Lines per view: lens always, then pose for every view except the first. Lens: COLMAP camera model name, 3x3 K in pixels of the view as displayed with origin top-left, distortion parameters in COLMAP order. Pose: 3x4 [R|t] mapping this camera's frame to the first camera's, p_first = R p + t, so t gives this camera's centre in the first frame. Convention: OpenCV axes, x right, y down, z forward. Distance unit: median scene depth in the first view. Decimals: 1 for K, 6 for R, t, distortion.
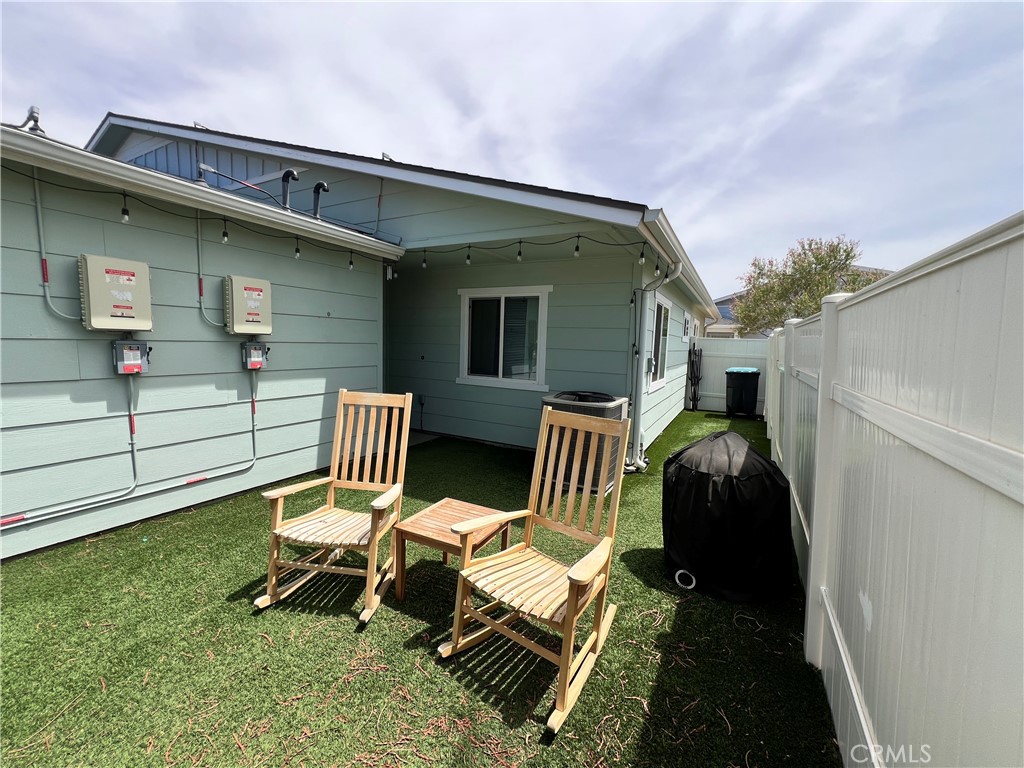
lens RADIAL K [[408.6, 0, 514.9], [0, 408.6, 383.3], [0, 0, 1]] dist [-0.003189, 0.000869]
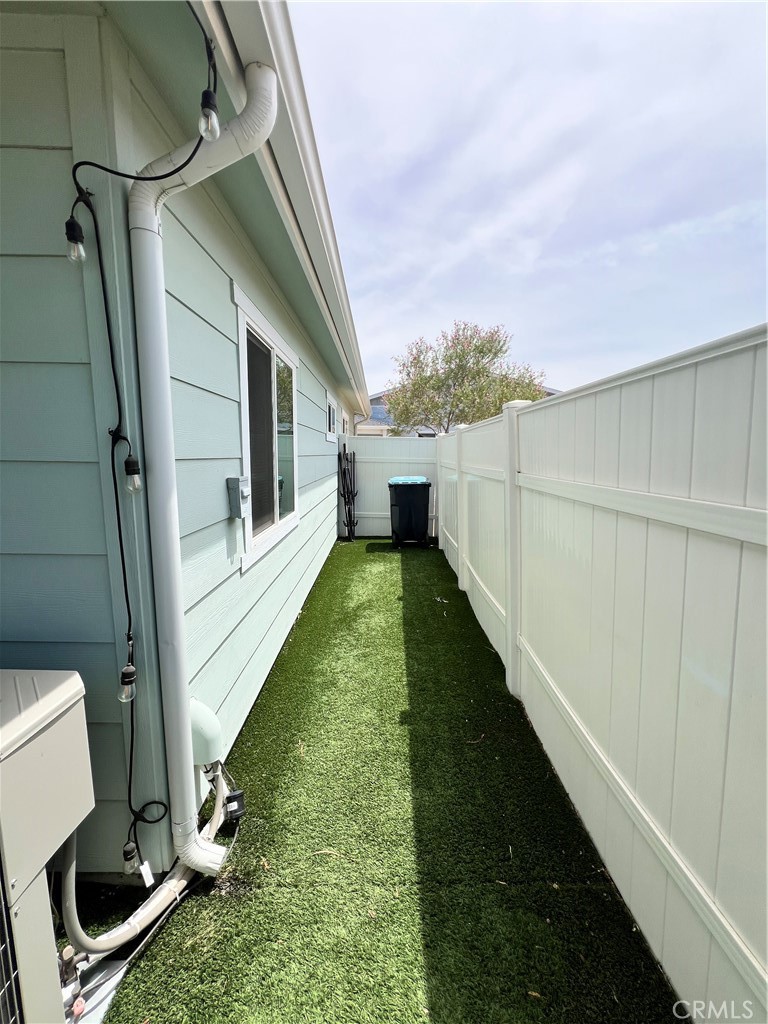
lens RADIAL K [[408.6, 0, 386.5], [0, 408.6, 510.9], [0, 0, 1]] dist [-0.003189, 0.000869]
pose [[0.869491, -0.089398, 0.485792, 0.164276], [0.064712, 0.995625, 0.067397, -0.029465], [-0.489692, -0.027165, 0.871472, 0.379905]]
